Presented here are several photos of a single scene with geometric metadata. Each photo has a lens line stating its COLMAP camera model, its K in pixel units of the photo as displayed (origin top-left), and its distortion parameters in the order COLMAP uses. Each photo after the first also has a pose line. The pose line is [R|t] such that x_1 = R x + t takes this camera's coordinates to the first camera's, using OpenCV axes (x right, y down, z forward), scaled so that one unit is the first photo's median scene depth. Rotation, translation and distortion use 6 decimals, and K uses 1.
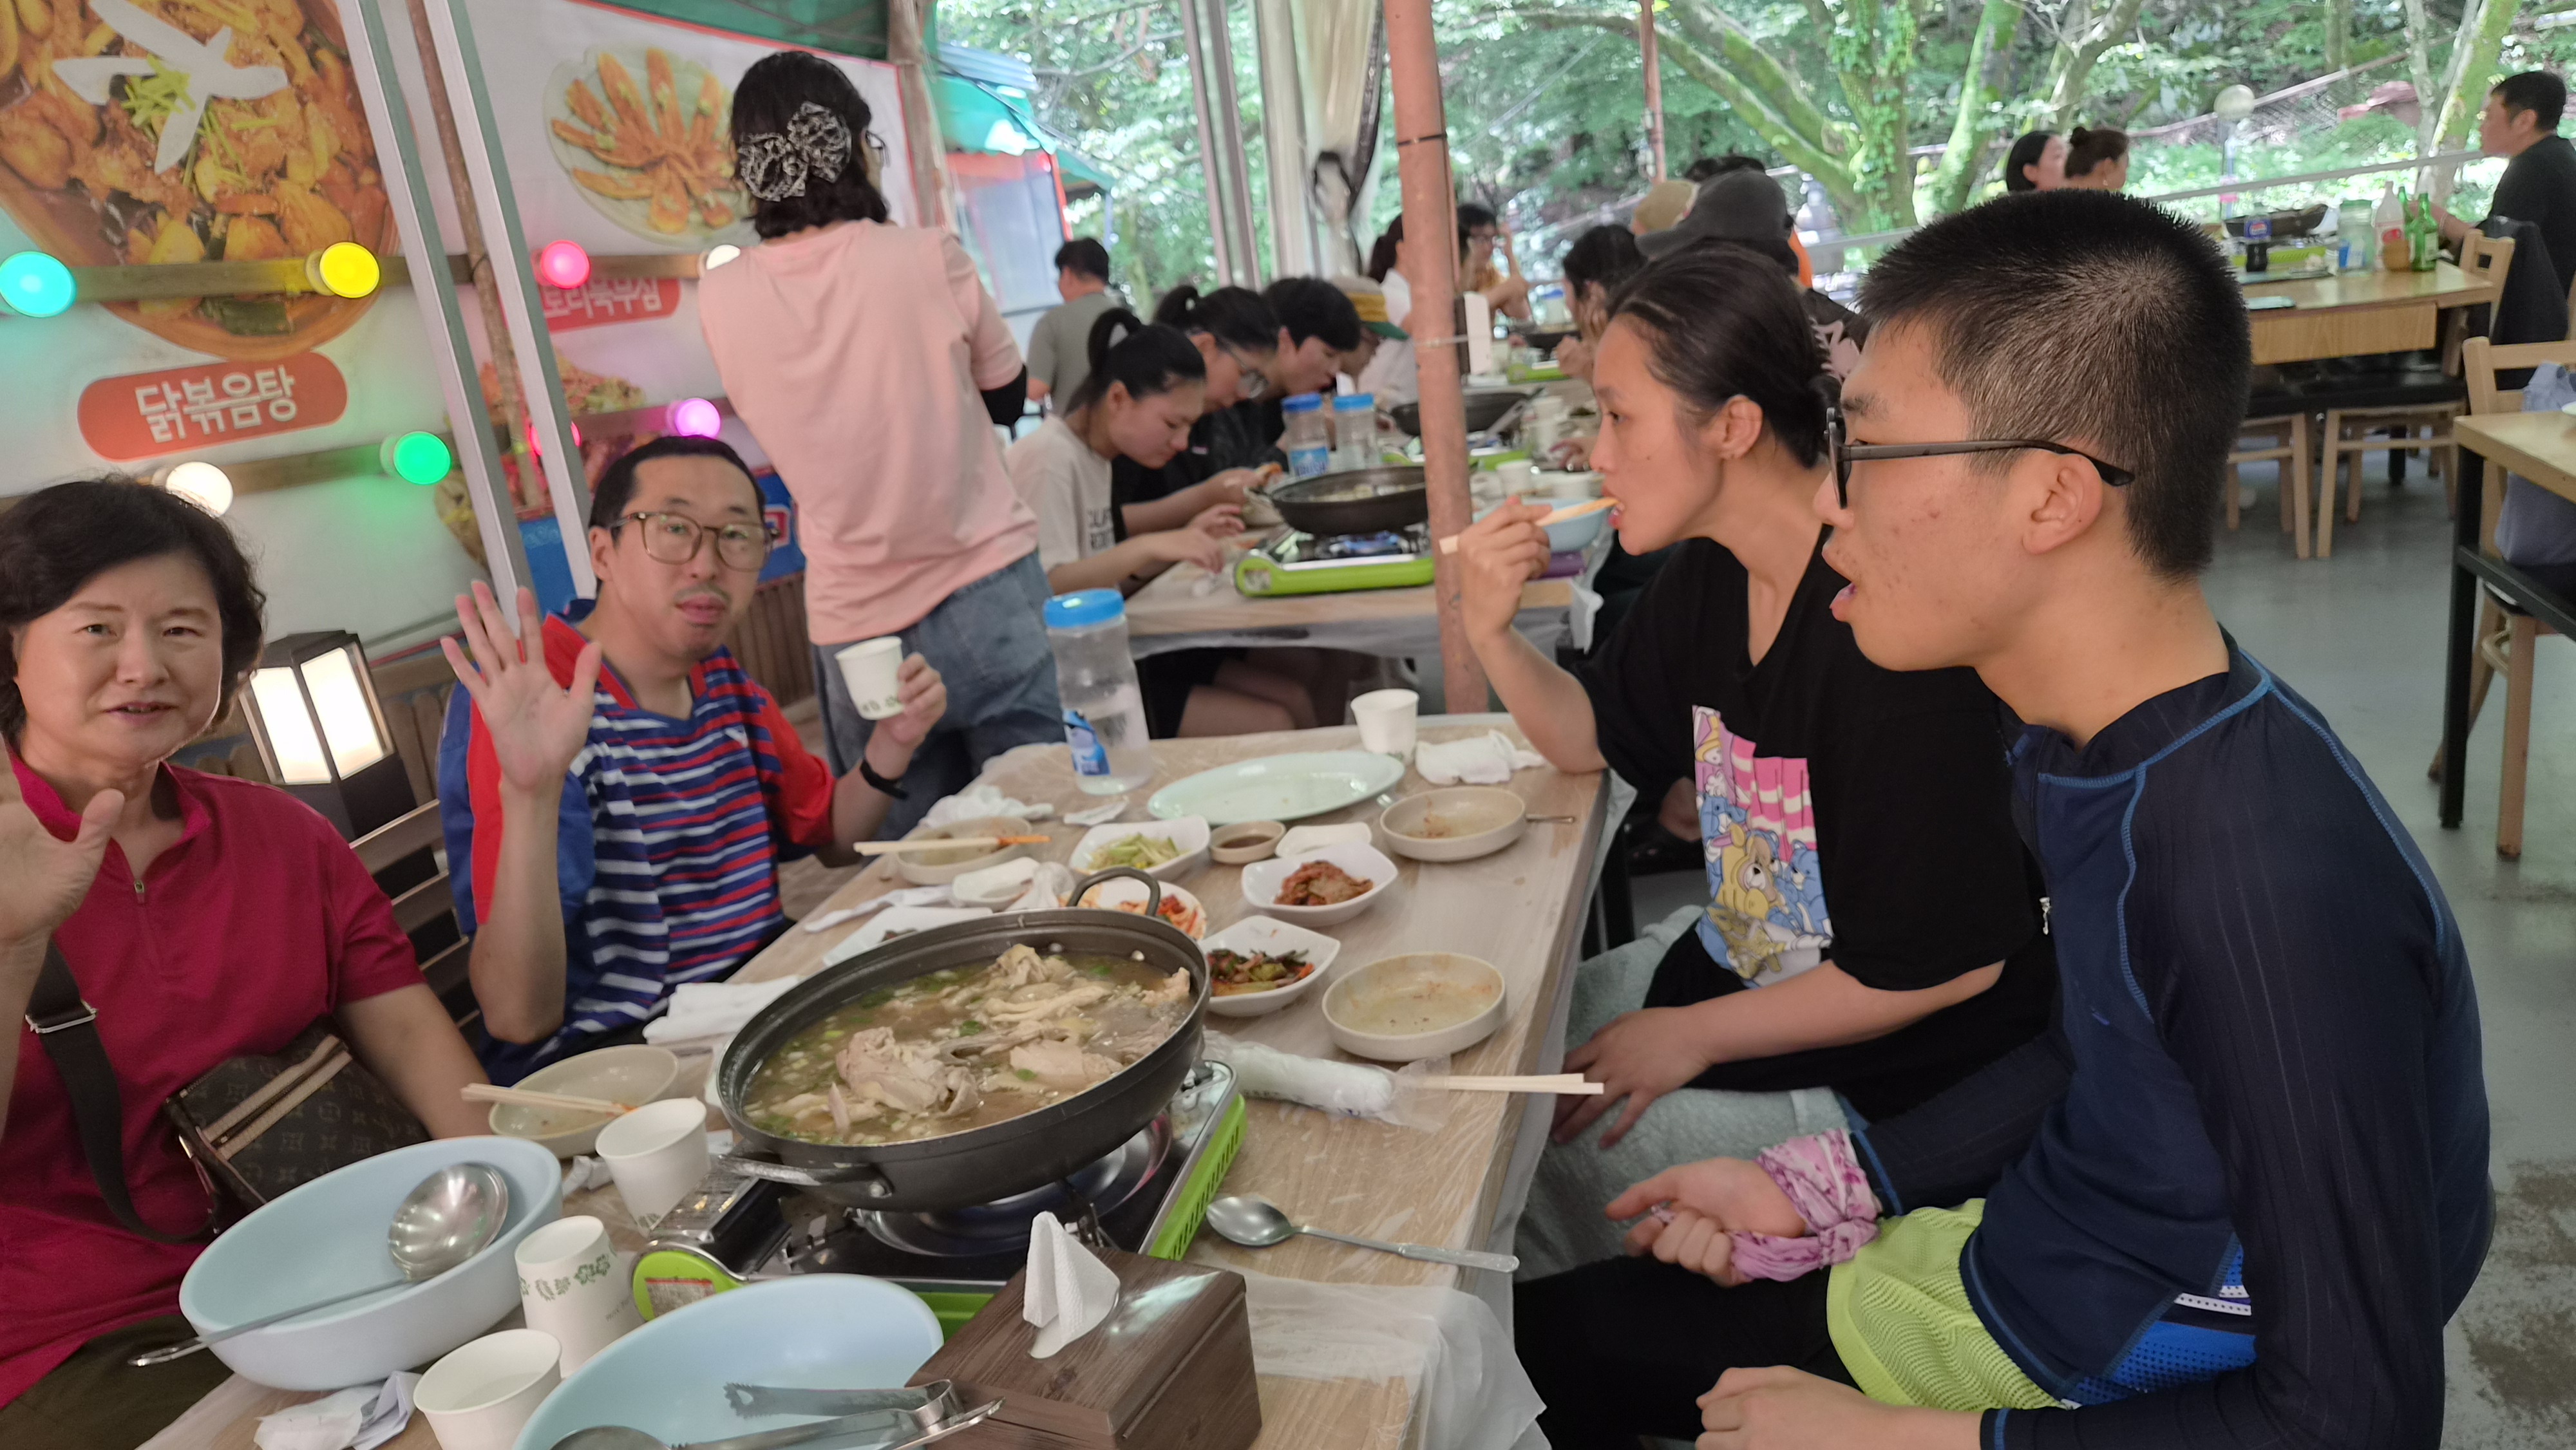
lens RADIAL K [[1712.2, 0, 1301.7], [0, 1712.2, 727.0], [0, 0, 1]] dist [0.062309, -0.047788]
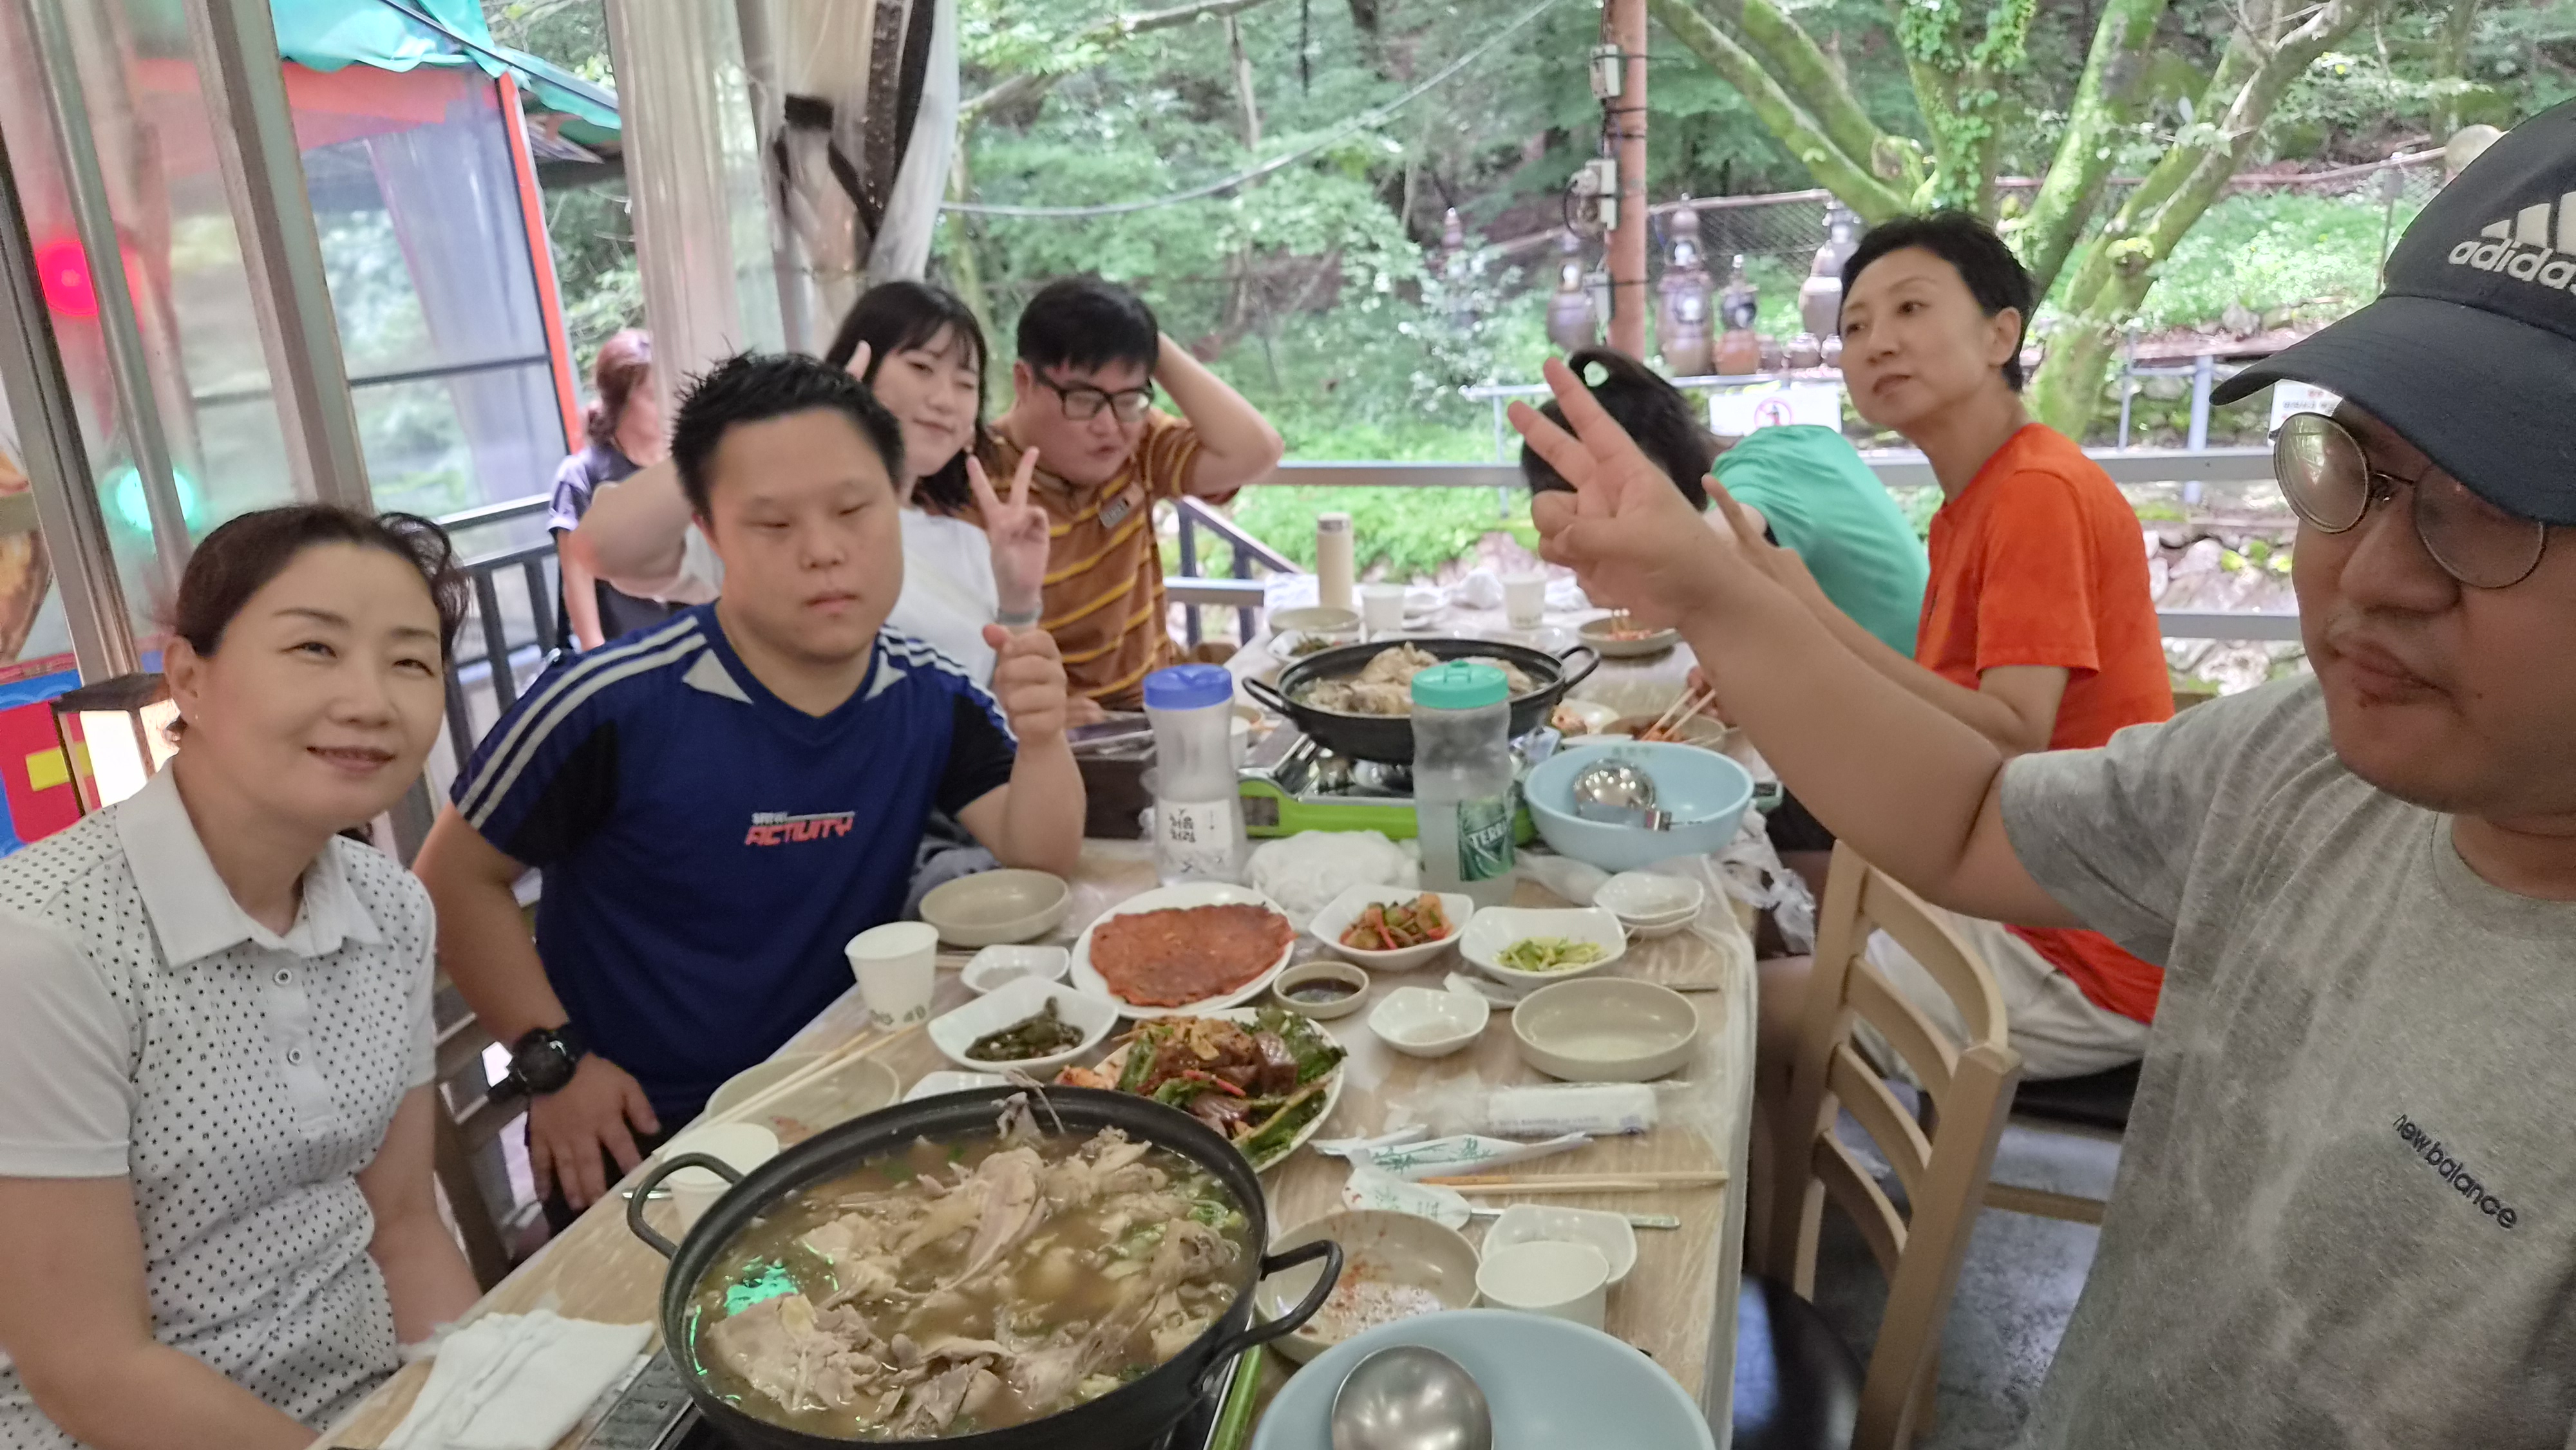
lens RADIAL K [[1712.2, 0, 1275.4], [0, 1712.2, 721.2], [0, 0, 1]] dist [0.062309, -0.047788]
pose [[0.997694, 0.066167, 0.015145, 0.061999], [-0.066283, 0.997774, 0.007269, -0.099436], [-0.014630, -0.008256, 0.999859, 0.295543]]
